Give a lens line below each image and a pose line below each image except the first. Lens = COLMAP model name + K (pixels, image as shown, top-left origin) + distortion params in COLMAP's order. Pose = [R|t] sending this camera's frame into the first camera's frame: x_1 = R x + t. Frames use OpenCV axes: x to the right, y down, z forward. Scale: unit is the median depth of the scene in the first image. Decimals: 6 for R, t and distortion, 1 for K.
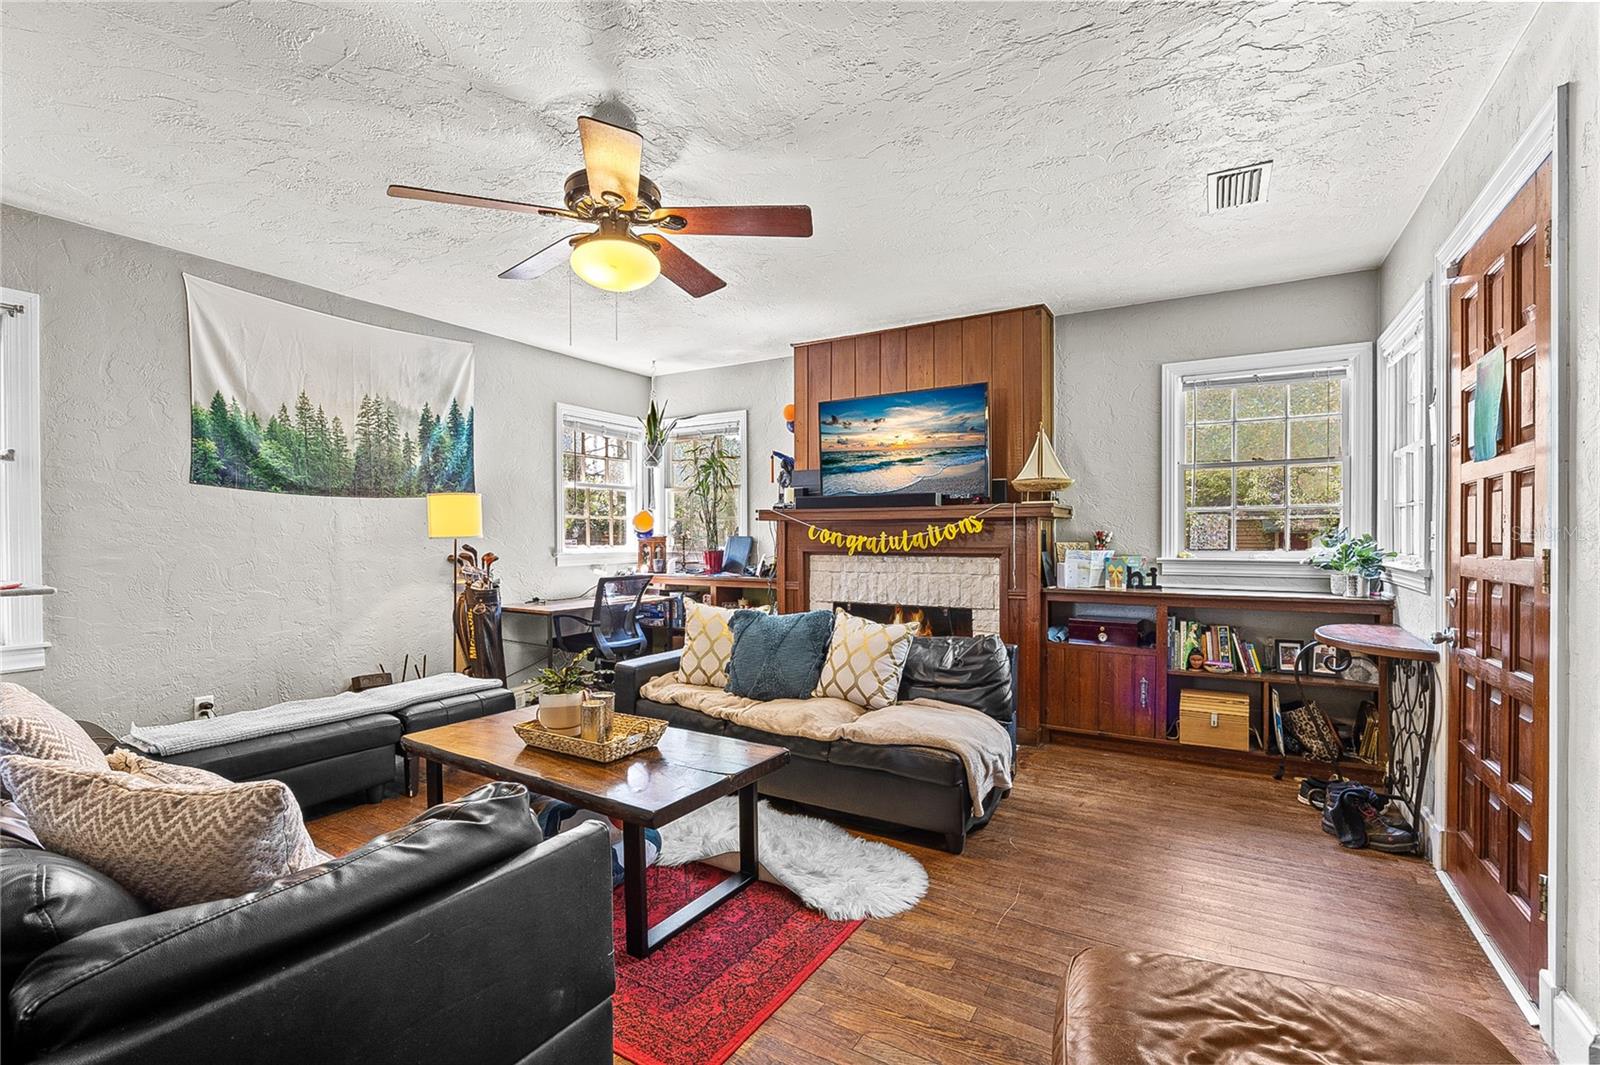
lens RADIAL K [[709.5, 0, 809.0], [0, 709.5, 543.6], [0, 0, 1]] dist [-0.012397, 0.000800]
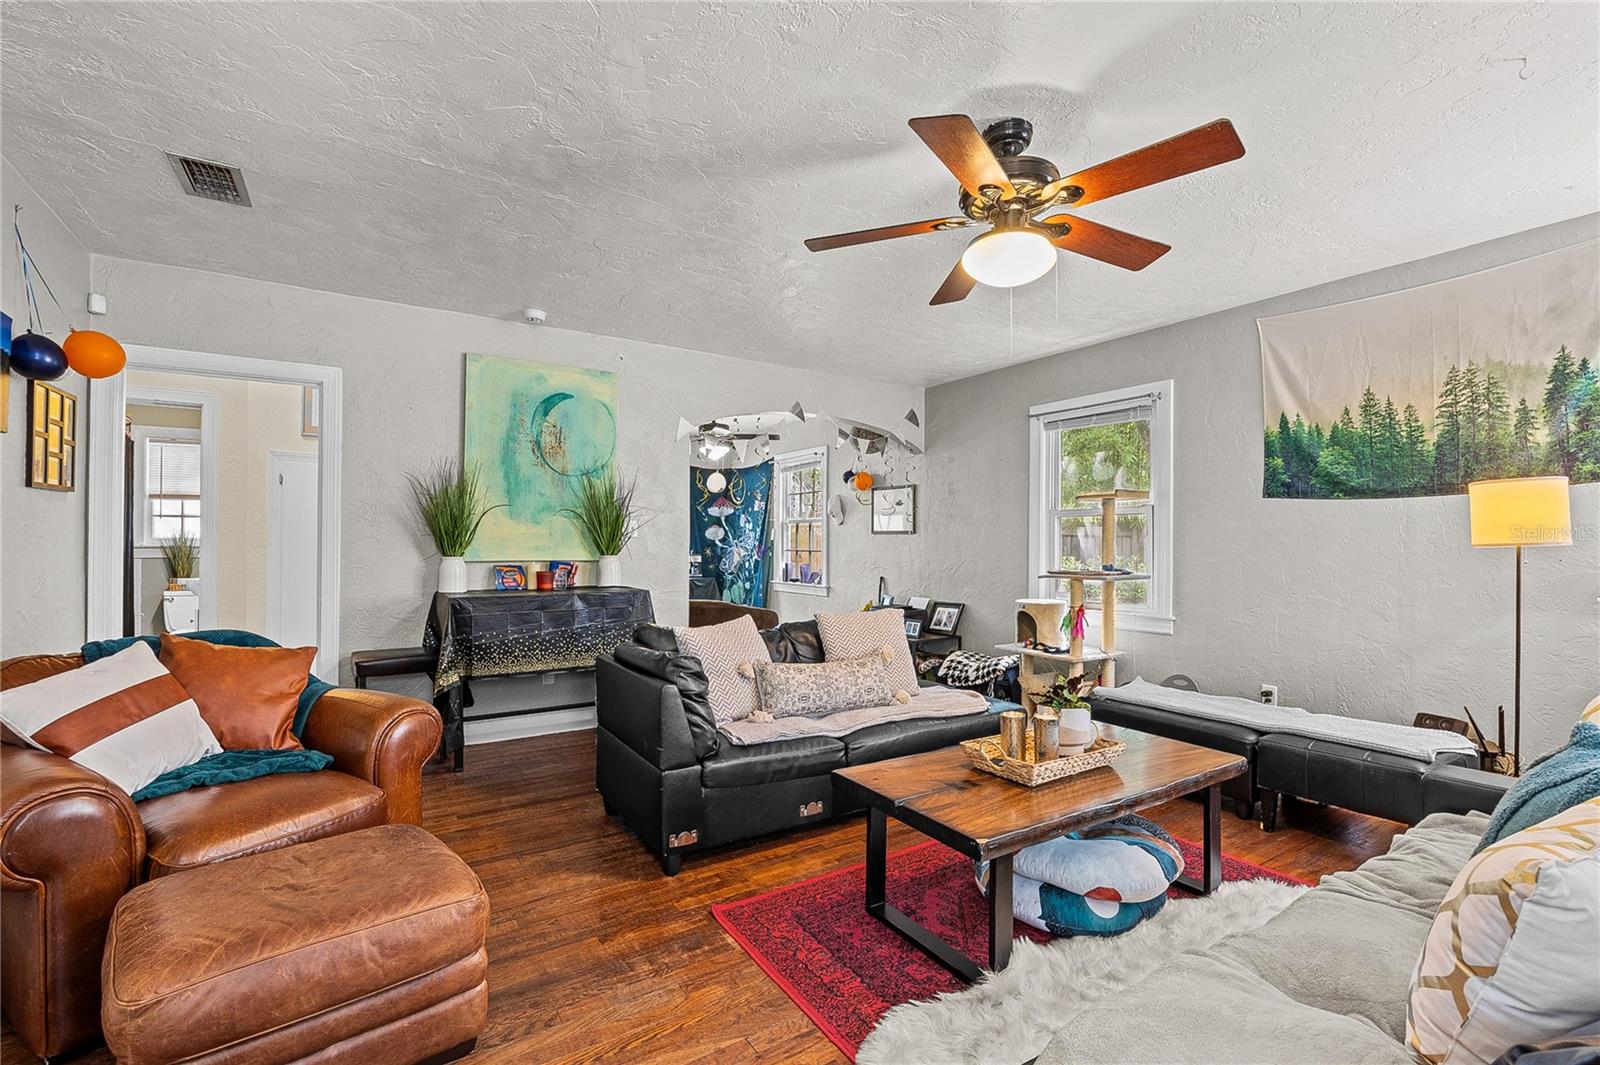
lens RADIAL K [[709.5, 0, 805.1], [0, 709.5, 541.8], [0, 0, 1]] dist [-0.012397, 0.000800]
pose [[-0.441497, -0.003691, -0.897255, 0.398854], [-0.010901, 0.999940, 0.001250, -0.005481], [0.897197, 0.010333, -0.441511, 0.679677]]
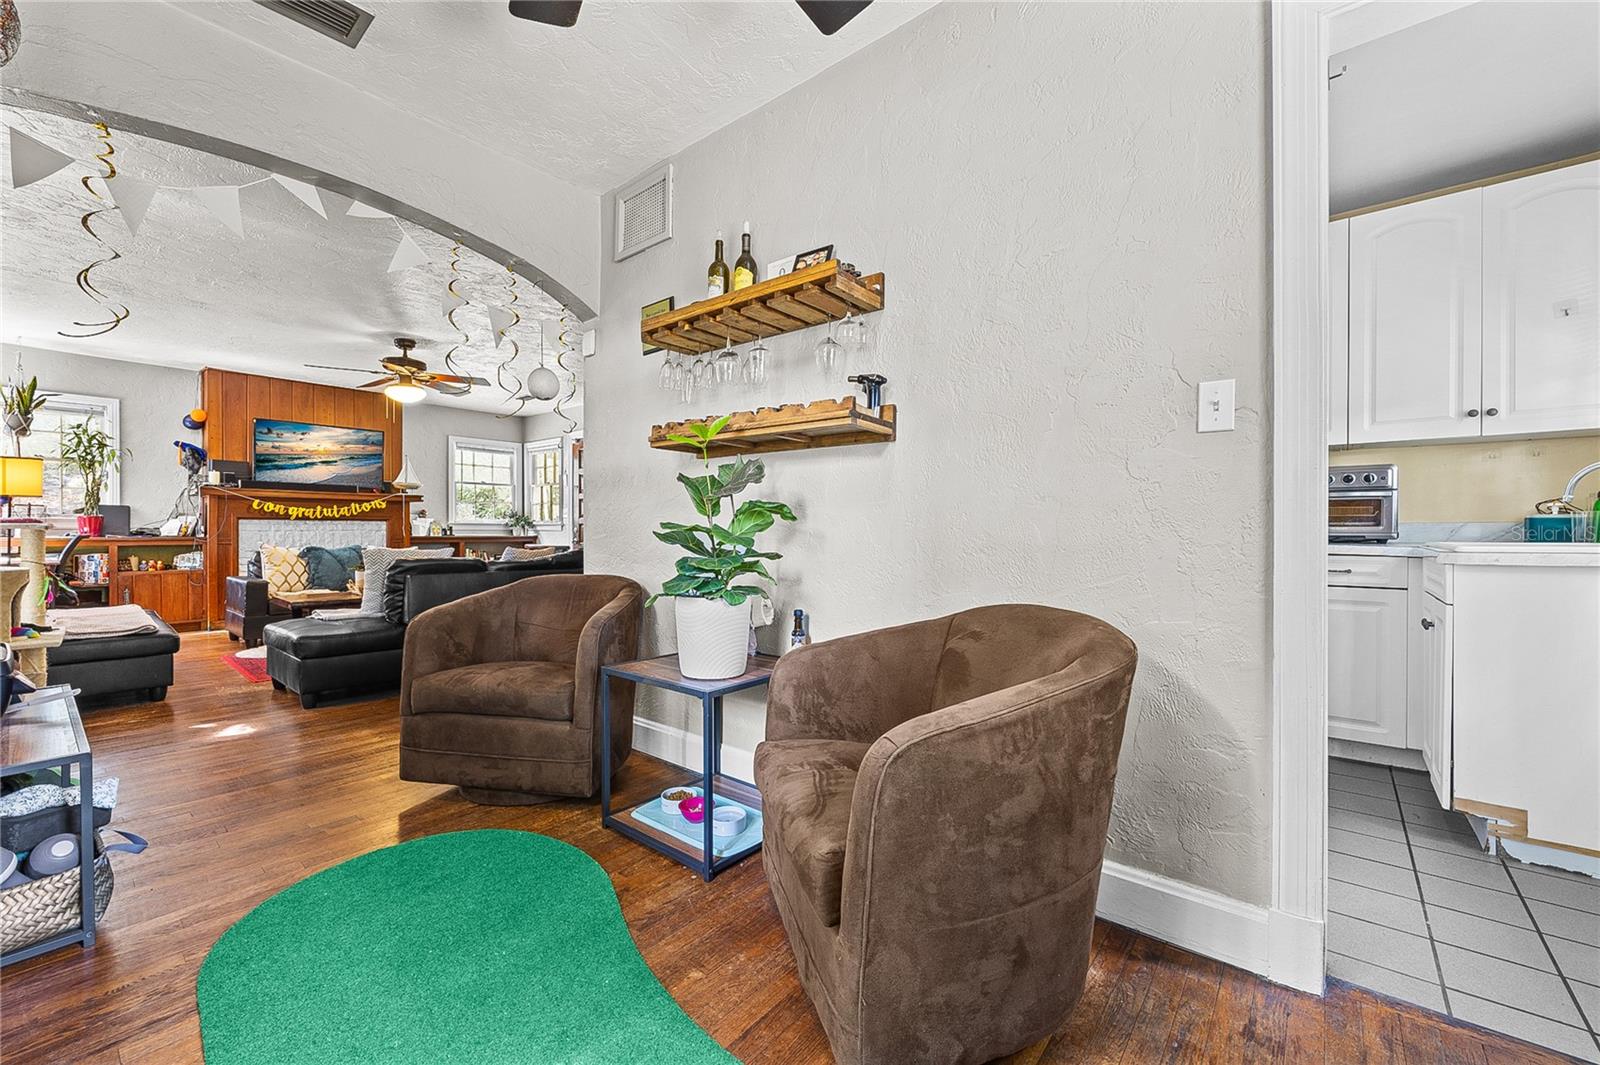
lens RADIAL K [[651.6, 0, 803.5], [0, 651.6, 530.2], [0, 0, 1]] dist [-0.004528, -0.000528]
pose [[0.142464, 0.002074, 0.989798, -1.326290], [0.006495, 0.999974, -0.003030, 0.056200], [-0.989779, 0.006860, 0.142447, -0.383324]]
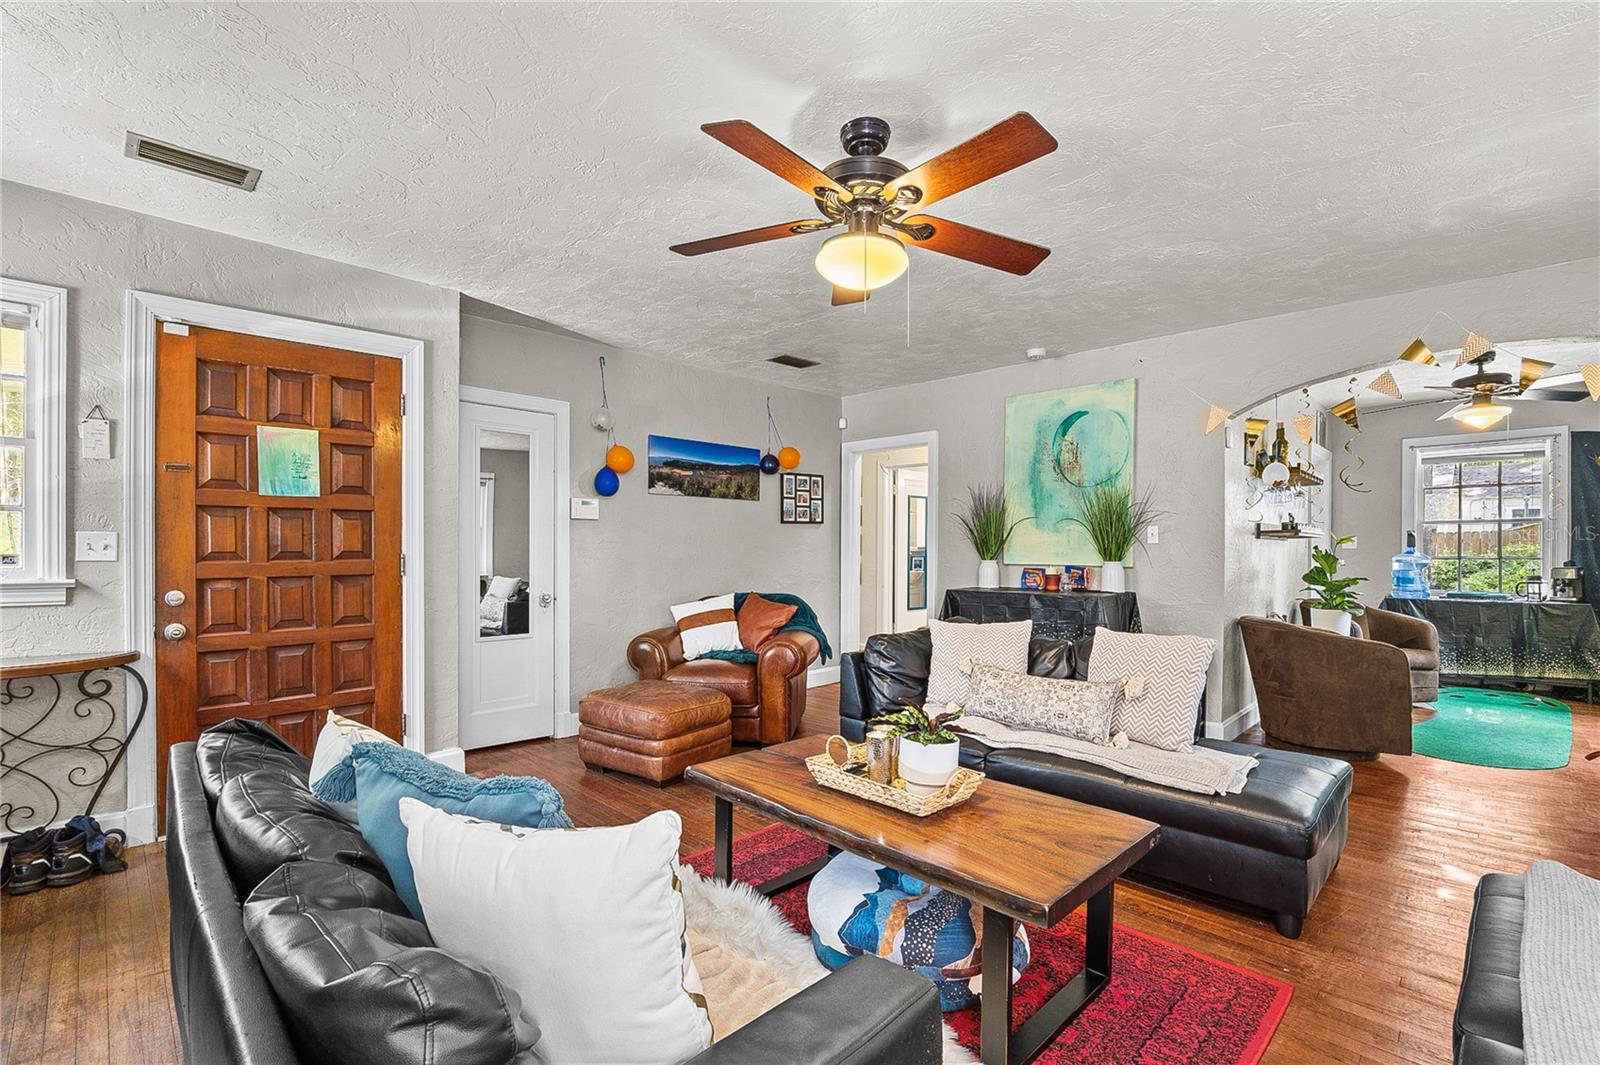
lens RADIAL K [[709.5, 0, 820.6], [0, 709.5, 554.7], [0, 0, 1]] dist [-0.012397, 0.000800]
pose [[-0.976366, -0.003374, 0.216097, -0.250912], [0.000507, 0.999840, 0.017904, -0.010693], [-0.216123, 0.017590, -0.976208, 1.118515]]
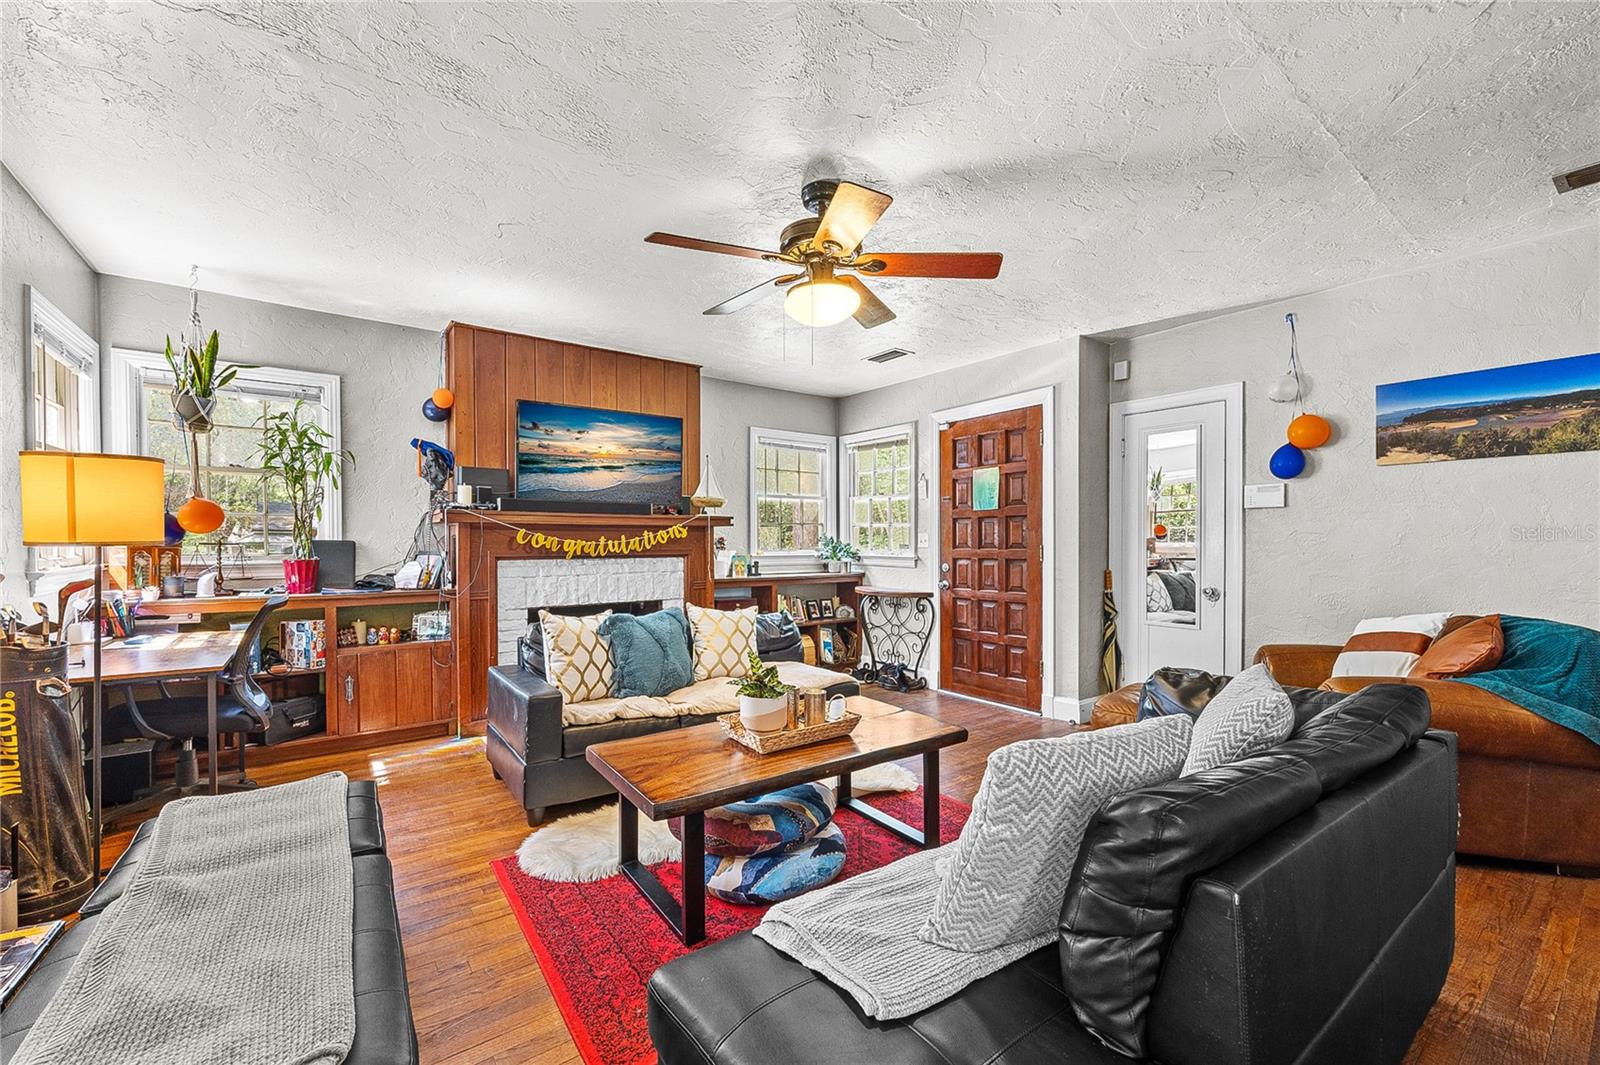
lens RADIAL K [[651.6, 0, 791.7], [0, 651.6, 544.9], [0, 0, 1]] dist [-0.004528, -0.000528]
pose [[0.385230, -0.005473, 0.922804, -0.728924], [0.009102, 0.999956, 0.002132, -0.003158], [-0.922776, 0.007578, 0.385263, 0.371775]]
